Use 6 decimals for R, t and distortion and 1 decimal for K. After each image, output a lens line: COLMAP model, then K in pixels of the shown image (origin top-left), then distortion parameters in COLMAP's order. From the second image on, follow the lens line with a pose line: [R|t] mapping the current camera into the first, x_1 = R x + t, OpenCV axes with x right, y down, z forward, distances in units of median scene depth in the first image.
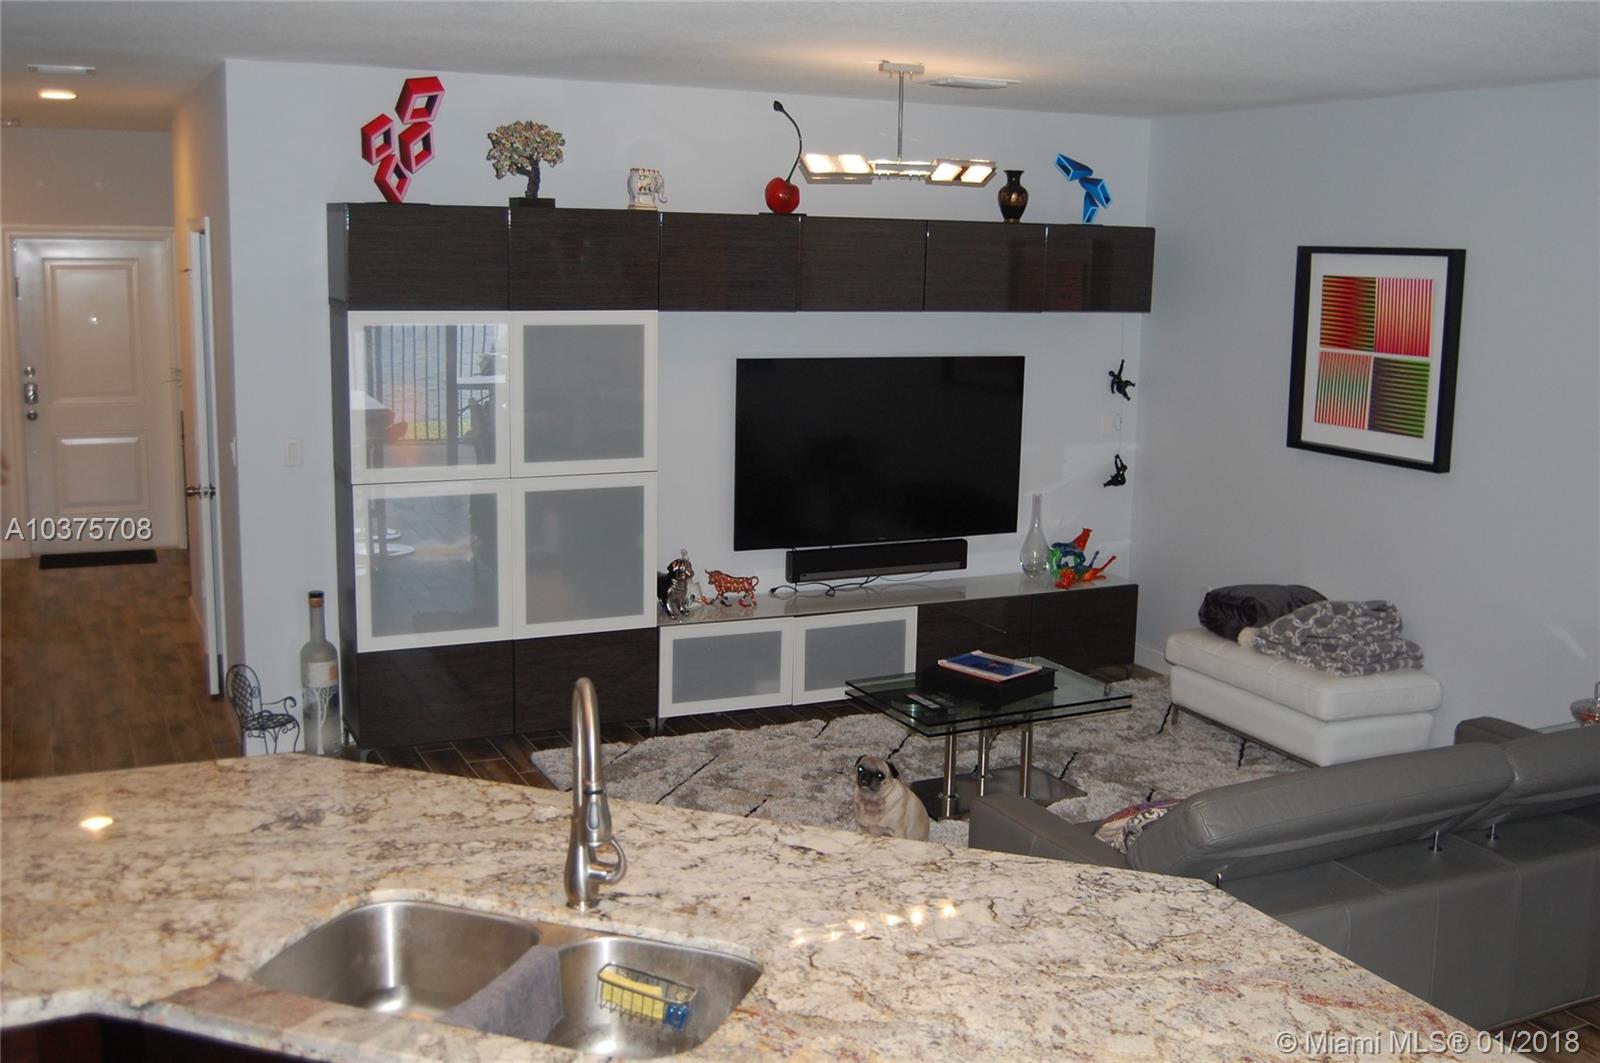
lens RADIAL K [[1619.3, 0, 810.7], [0, 1619.3, 528.4], [0, 0, 1]] dist [-0.046171, 0.000000]
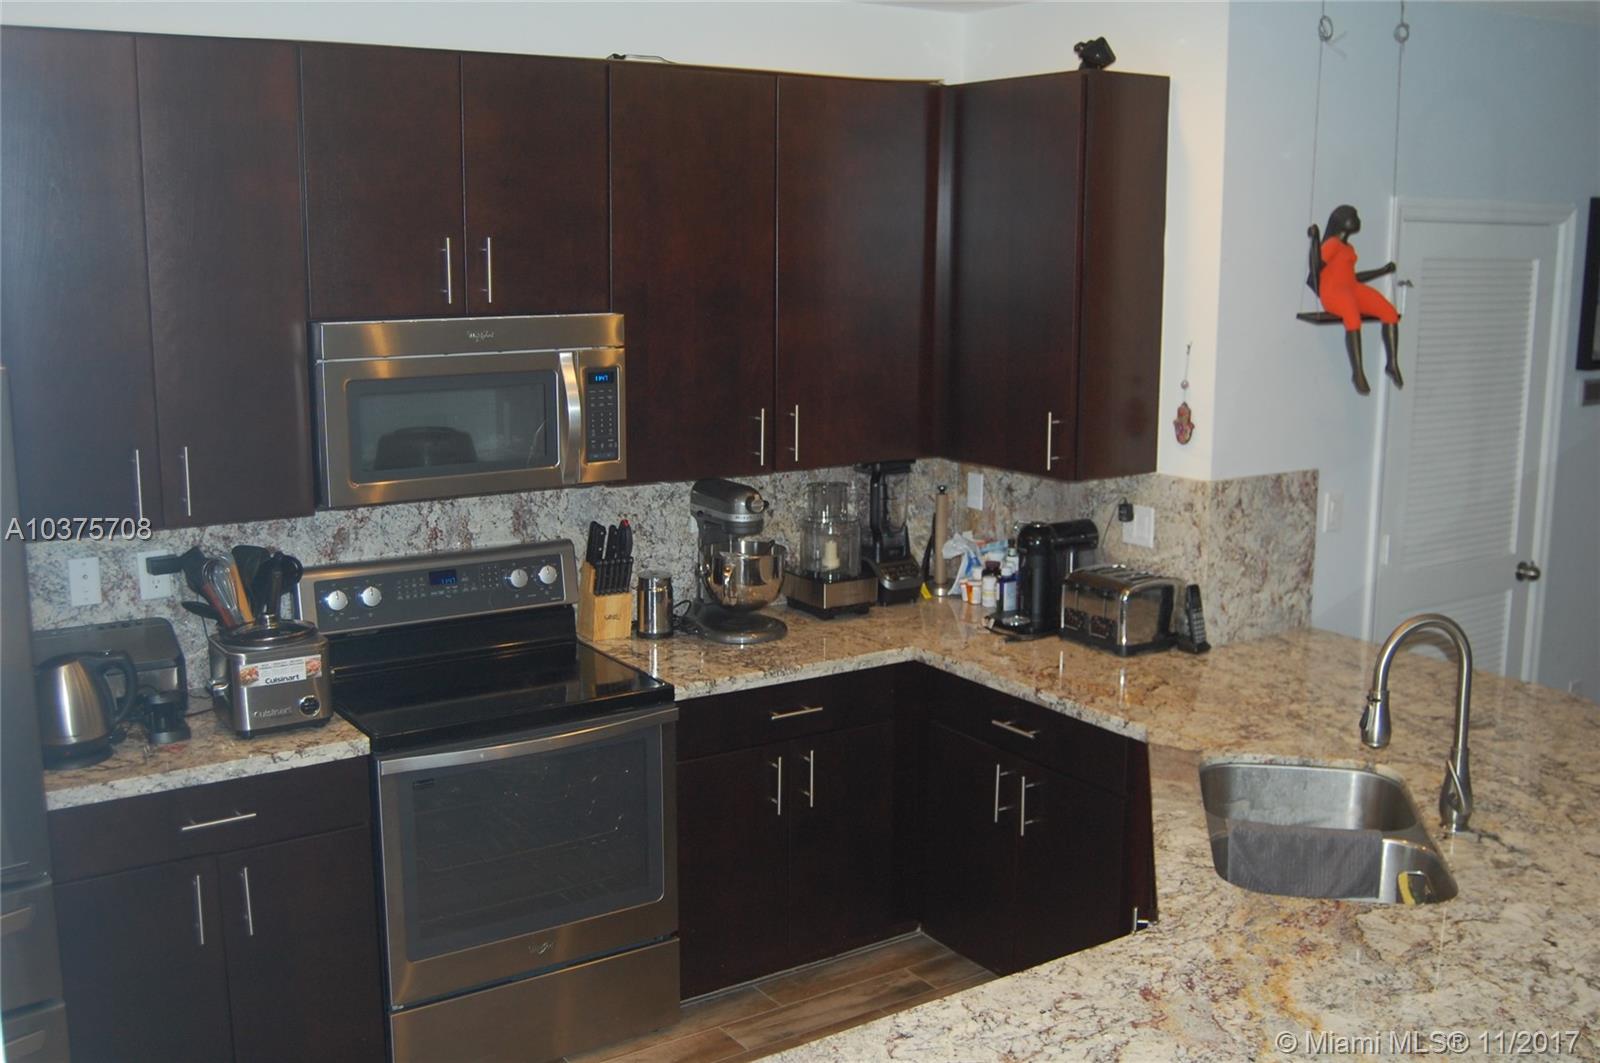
lens RADIAL K [[1619.3, 0, 843.3], [0, 1619.3, 526.8], [0, 0, 1]] dist [-0.046171, 0.000000]
pose [[0.161437, 0.160422, -0.973757, 0.819106], [-0.171504, 0.976246, 0.132399, -0.042097], [0.971866, 0.145629, 0.185116, 0.352169]]
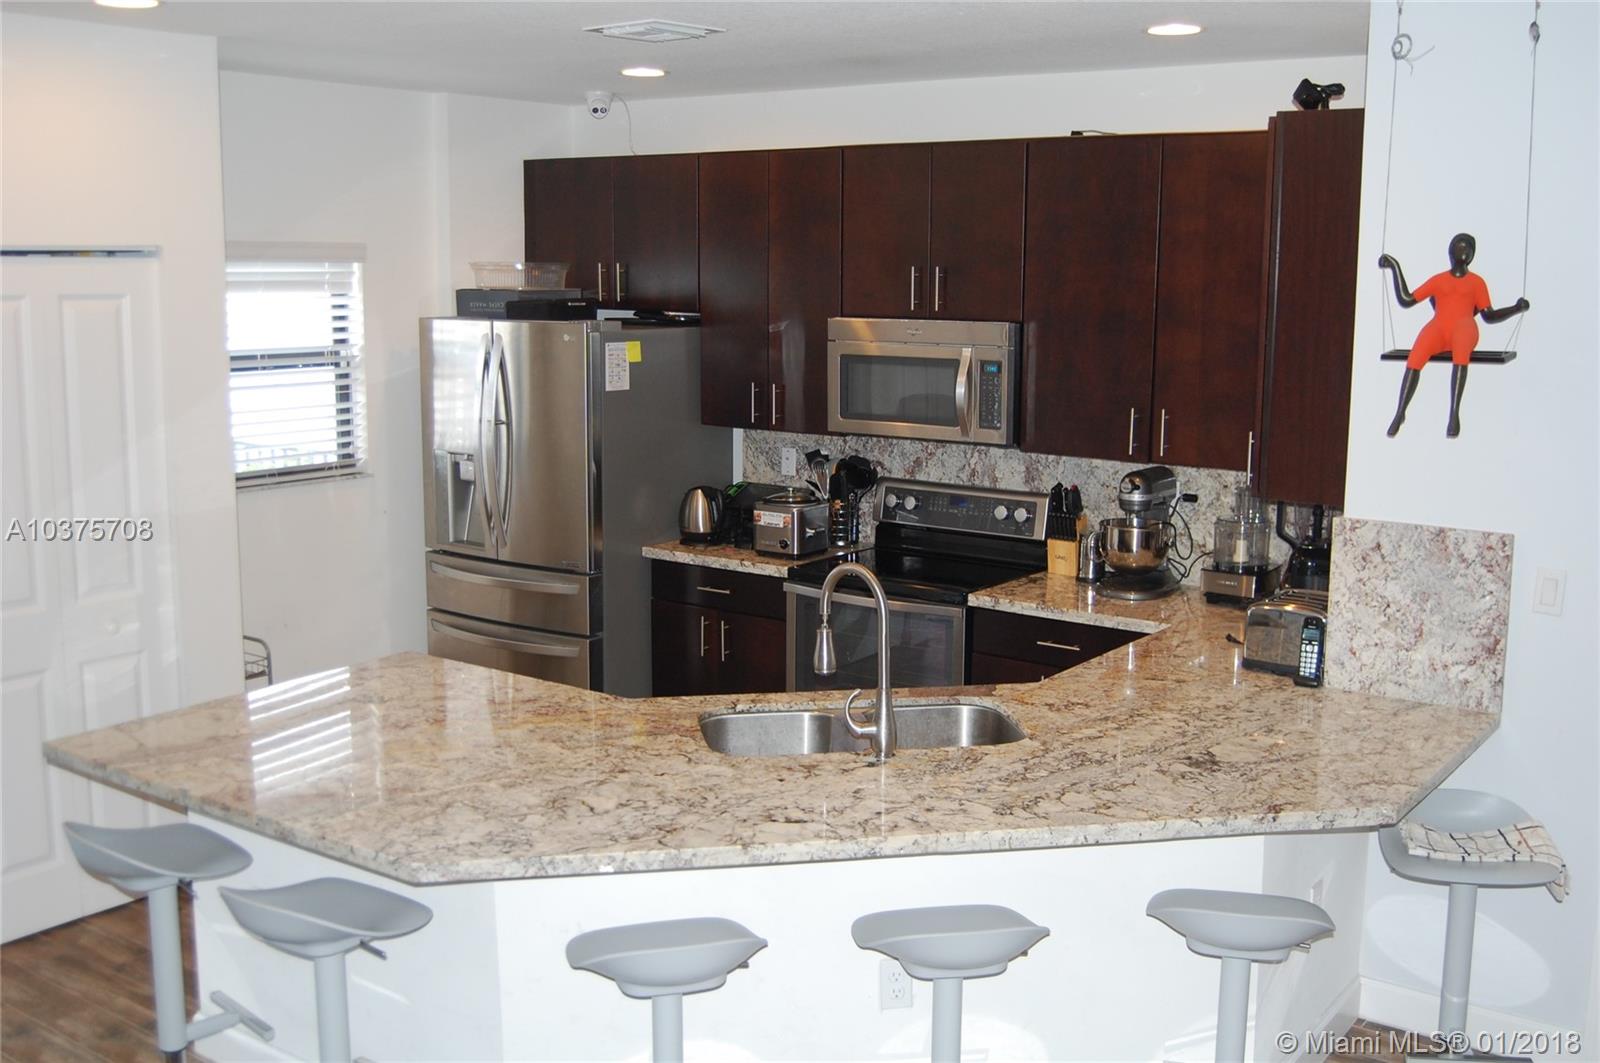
lens RADIAL K [[1619.3, 0, 835.3], [0, 1619.3, 513.1], [0, 0, 1]] dist [-0.046171, 0.000000]
pose [[-0.874041, 0.047052, -0.483569, 0.510882], [-0.108329, 0.951371, 0.288371, -0.324422], [0.473622, 0.304432, -0.826440, 1.976540]]
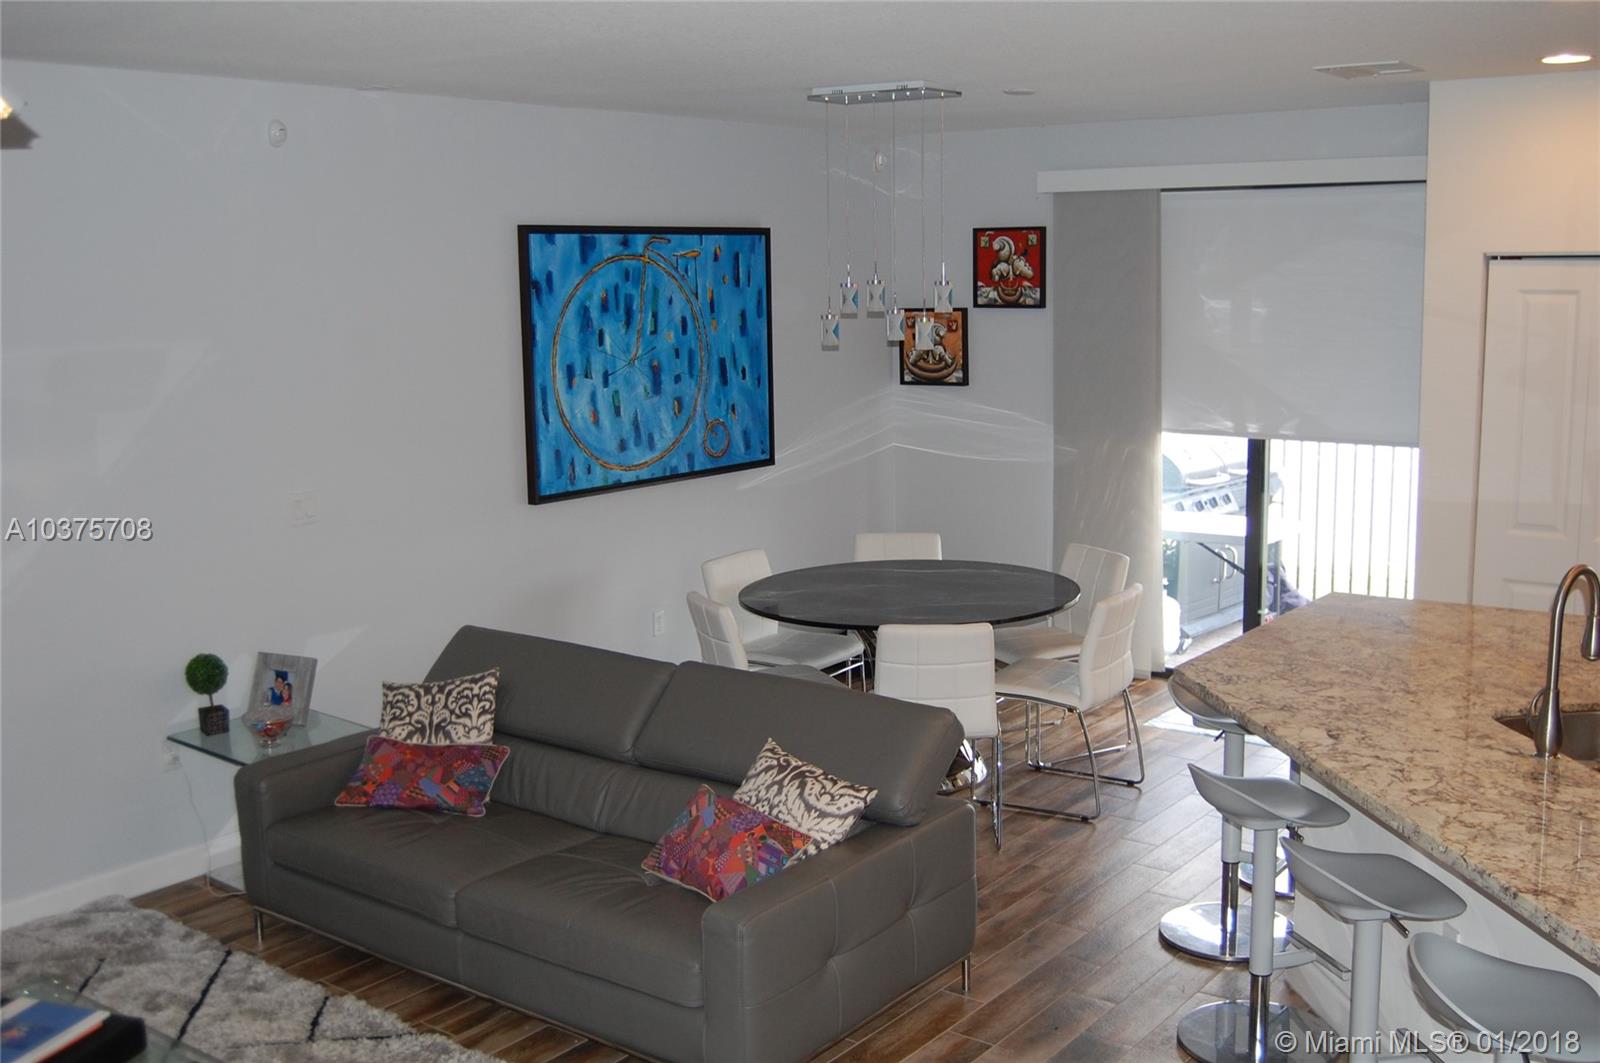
lens RADIAL K [[1619.3, 0, 801.9], [0, 1619.3, 534.1], [0, 0, 1]] dist [-0.046171, 0.000000]
pose [[-0.449838, -0.155039, 0.879550, -0.979431], [0.167424, 0.952719, 0.253564, -0.370963], [-0.877277, 0.261321, -0.402612, 1.987191]]
